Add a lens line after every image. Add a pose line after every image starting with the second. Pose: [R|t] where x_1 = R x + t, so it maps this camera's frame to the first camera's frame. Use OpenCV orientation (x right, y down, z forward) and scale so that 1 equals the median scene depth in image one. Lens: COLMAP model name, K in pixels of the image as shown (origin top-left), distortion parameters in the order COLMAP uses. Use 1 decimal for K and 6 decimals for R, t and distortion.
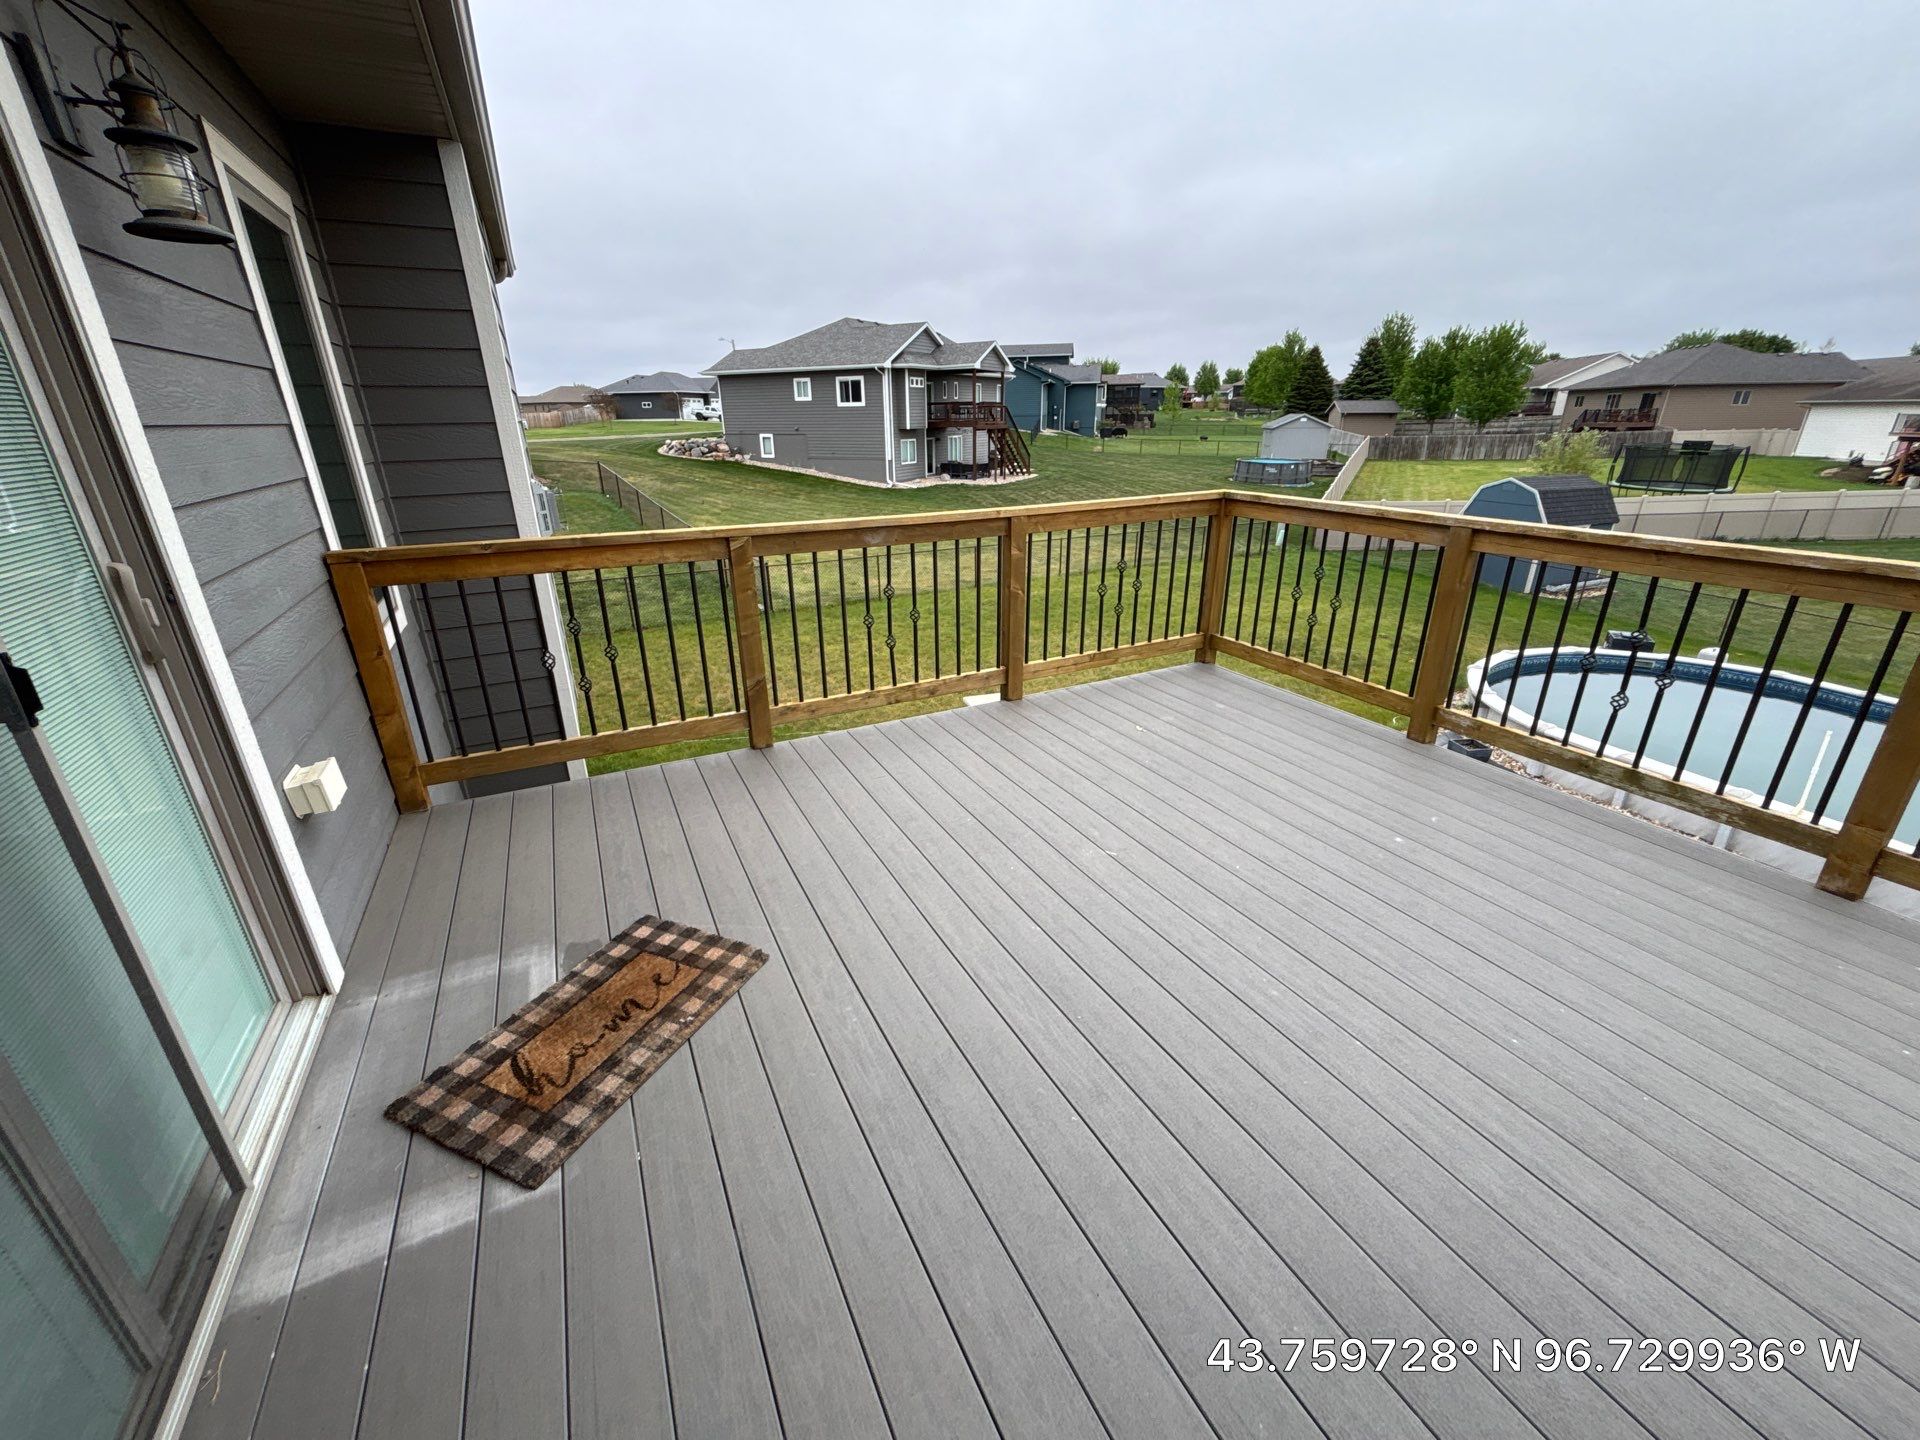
lens RADIAL K [[773.9, 0, 956.1], [0, 773.9, 709.5], [0, 0, 1]] dist [0.000484, -0.000413]
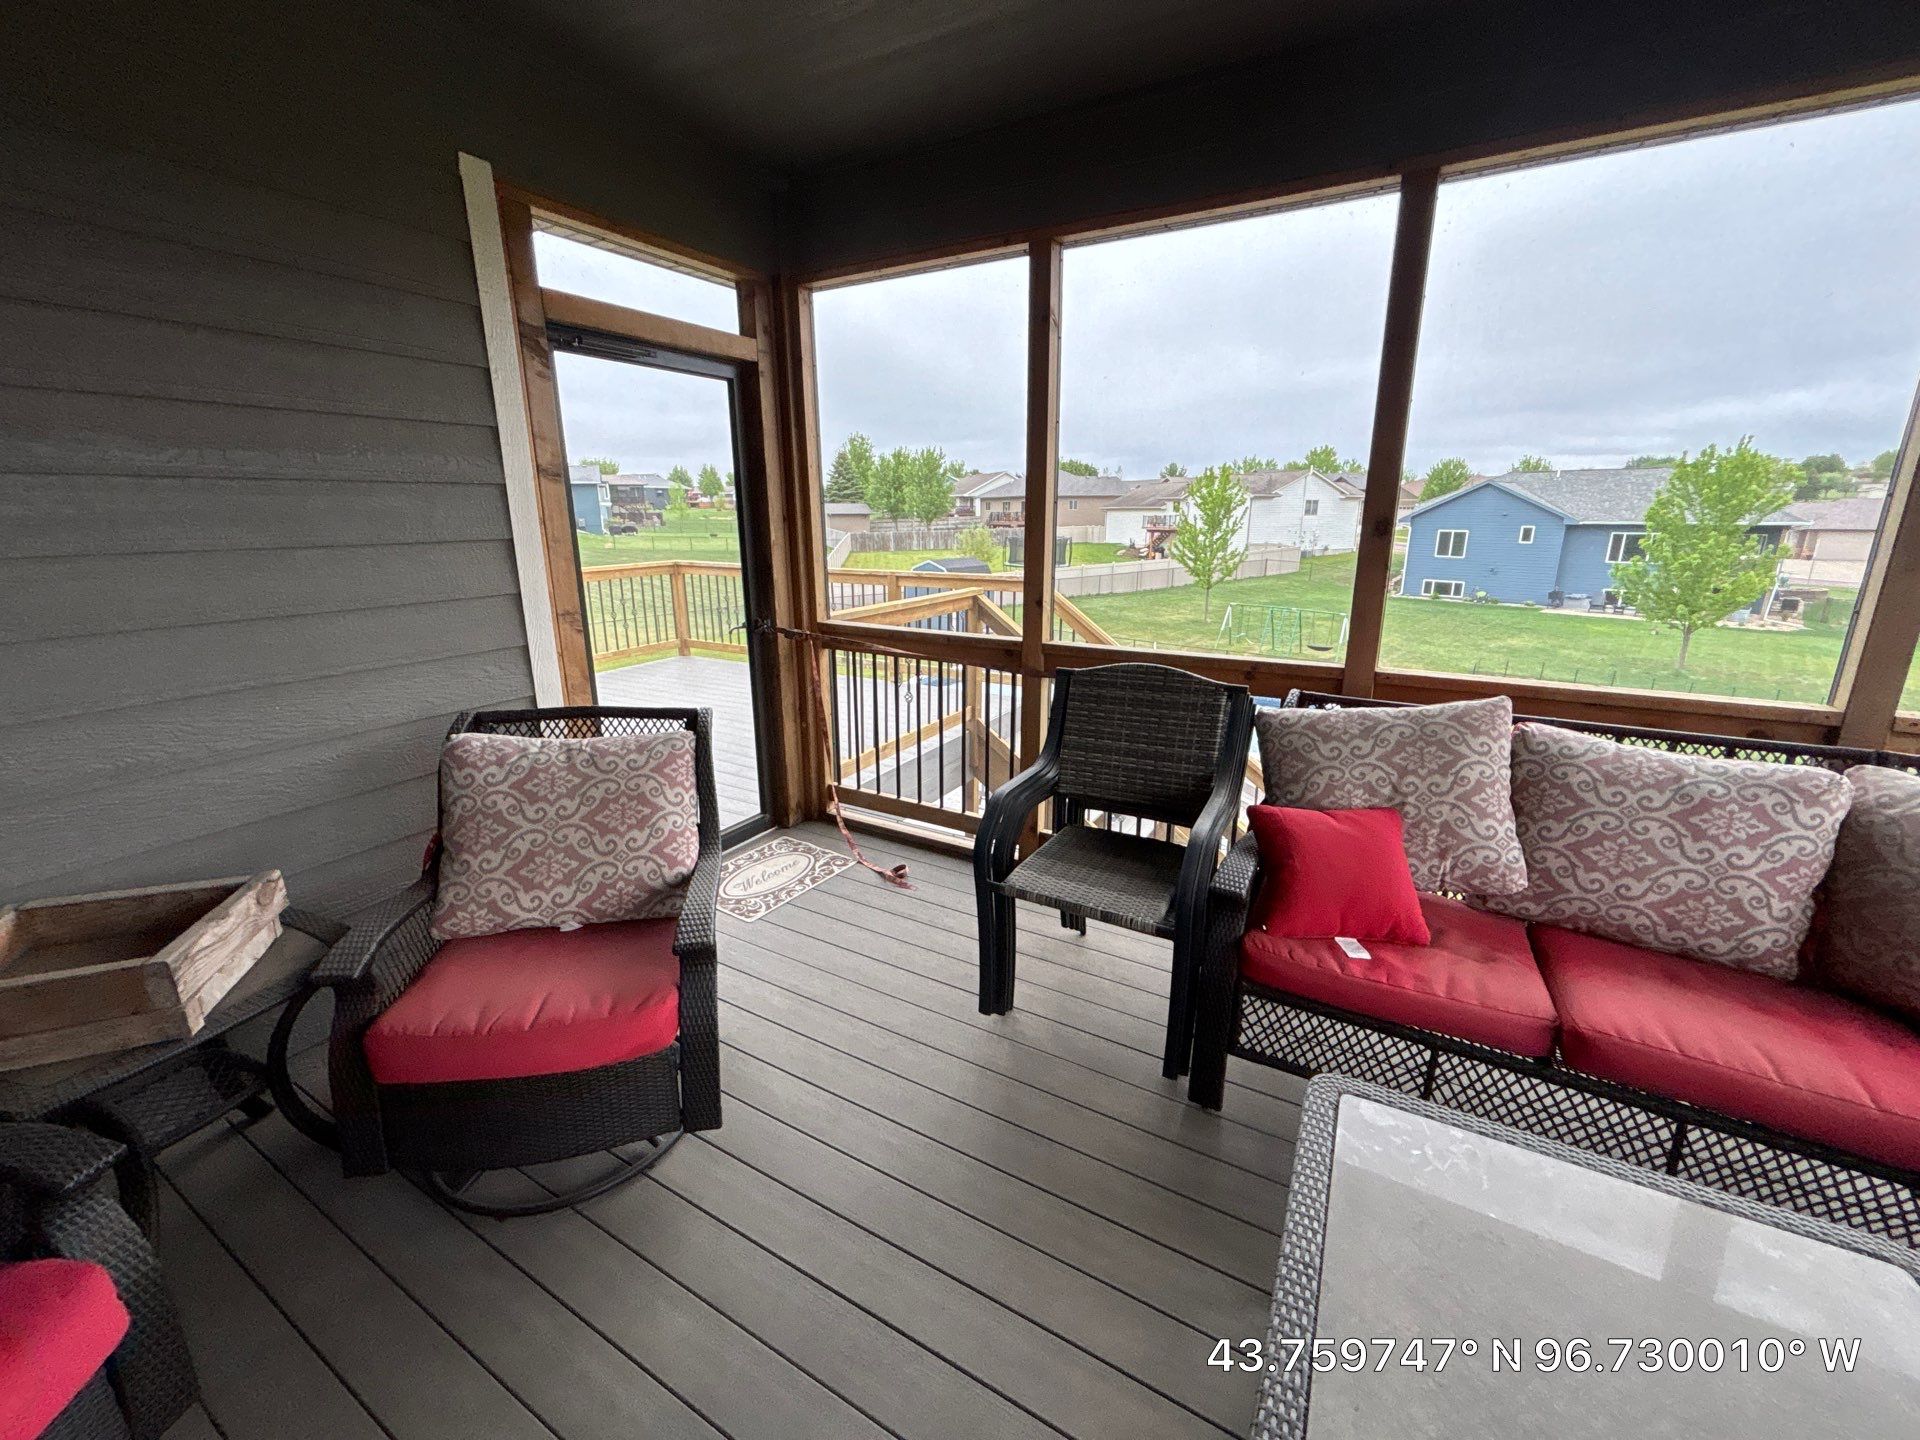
lens RADIAL K [[773.9, 0, 956.3], [0, 773.9, 714.7], [0, 0, 1]] dist [0.000484, -0.000413]
pose [[0.834001, -0.134467, 0.535127, -0.053384], [0.192134, 0.979925, -0.053208, 0.120176], [-0.517230, 0.147191, 0.843094, -0.336961]]
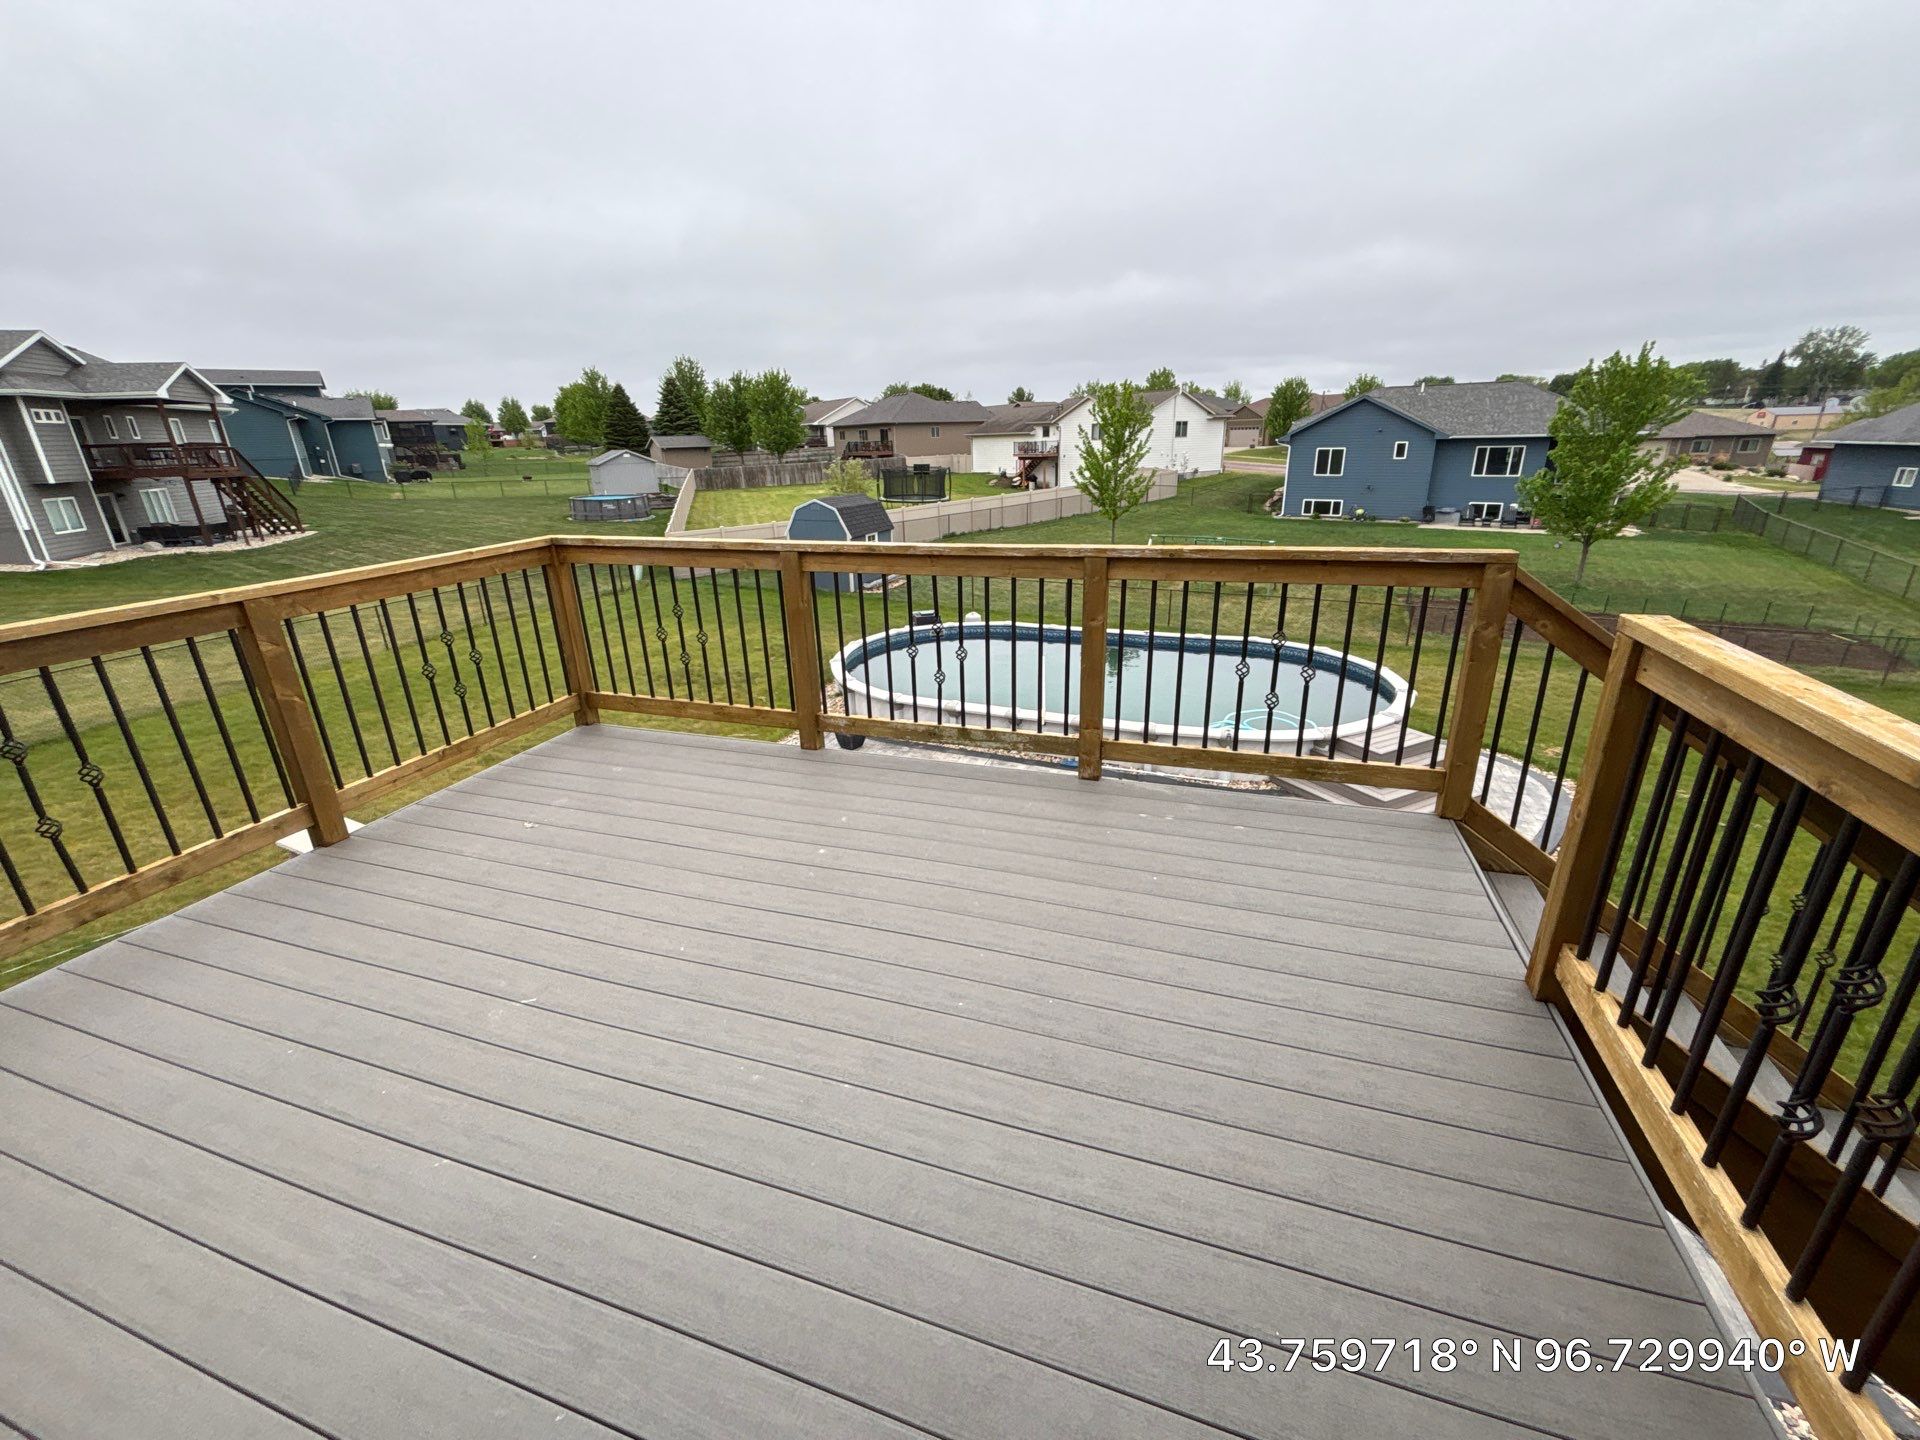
lens RADIAL K [[773.9, 0, 956.3], [0, 773.9, 714.0], [0, 0, 1]] dist [0.000484, -0.000413]
pose [[0.710409, -0.245110, 0.659728, 0.014992], [0.268721, 0.960842, 0.067618, -0.007914], [-0.650468, 0.129246, 0.748456, 0.020541]]
